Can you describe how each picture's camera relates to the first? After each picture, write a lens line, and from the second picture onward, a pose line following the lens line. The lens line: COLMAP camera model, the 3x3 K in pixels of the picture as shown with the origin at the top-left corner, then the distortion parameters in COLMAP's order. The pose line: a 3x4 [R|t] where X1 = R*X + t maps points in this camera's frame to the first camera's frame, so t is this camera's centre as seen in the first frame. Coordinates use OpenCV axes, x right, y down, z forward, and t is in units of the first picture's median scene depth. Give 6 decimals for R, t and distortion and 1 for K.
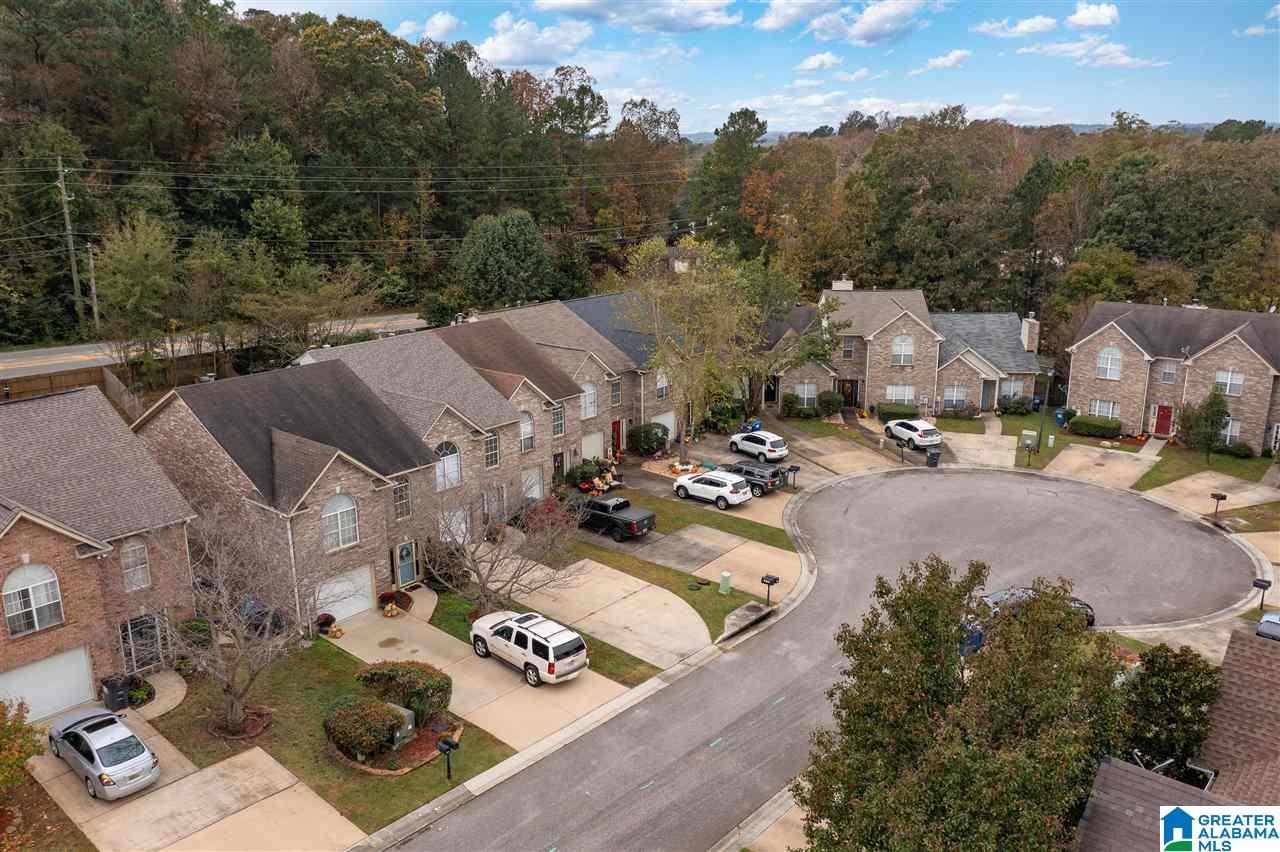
lens RADIAL K [[1017.8, 0, 640.0], [0, 1017.8, 426.0], [0, 0, 1]] dist [-0.006638, 0.008533]
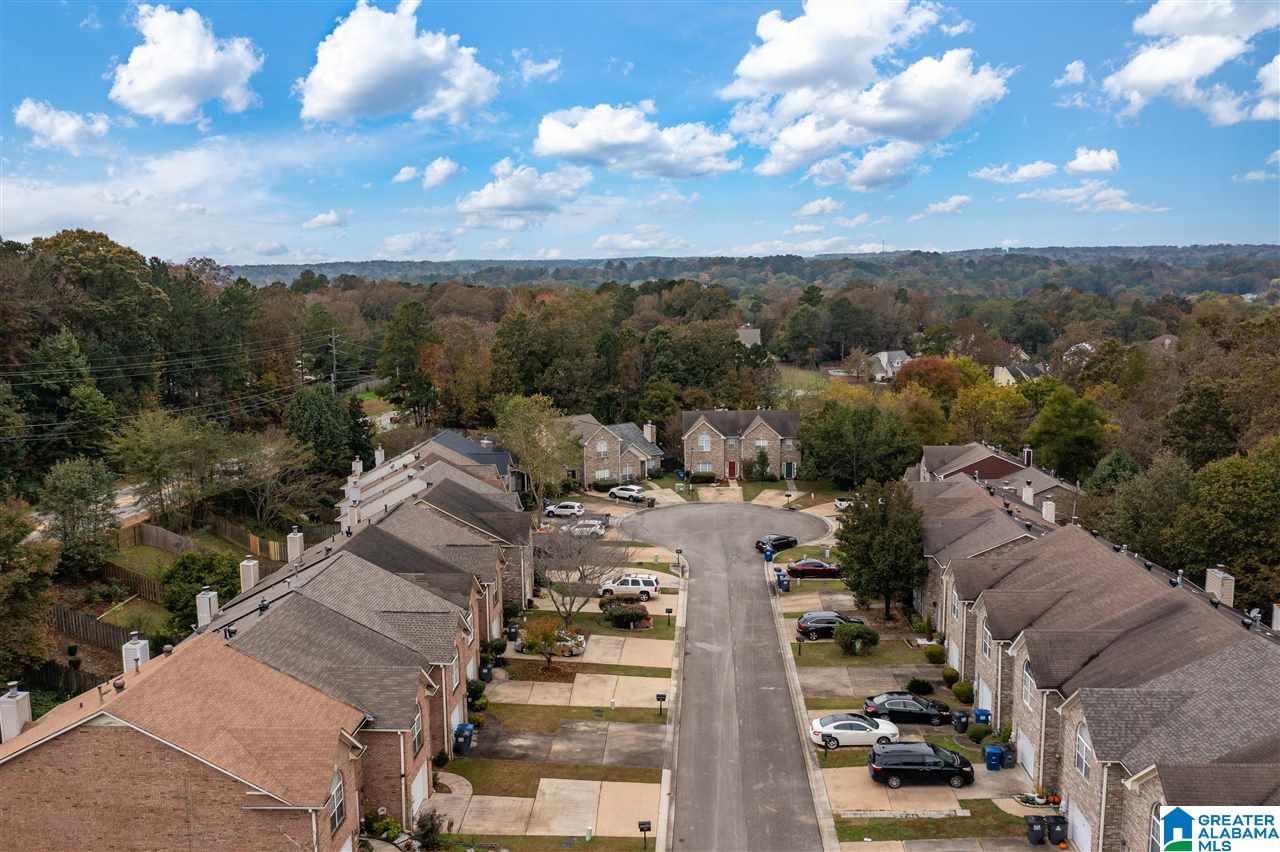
lens RADIAL K [[1017.8, 0, 640.0], [0, 1017.8, 426.0], [0, 0, 1]] dist [-0.006638, 0.008533]
pose [[0.798038, -0.093241, 0.595350, -0.767870], [0.165124, 0.983979, -0.067234, 0.014561], [-0.579542, 0.151962, 0.800649, -0.454754]]
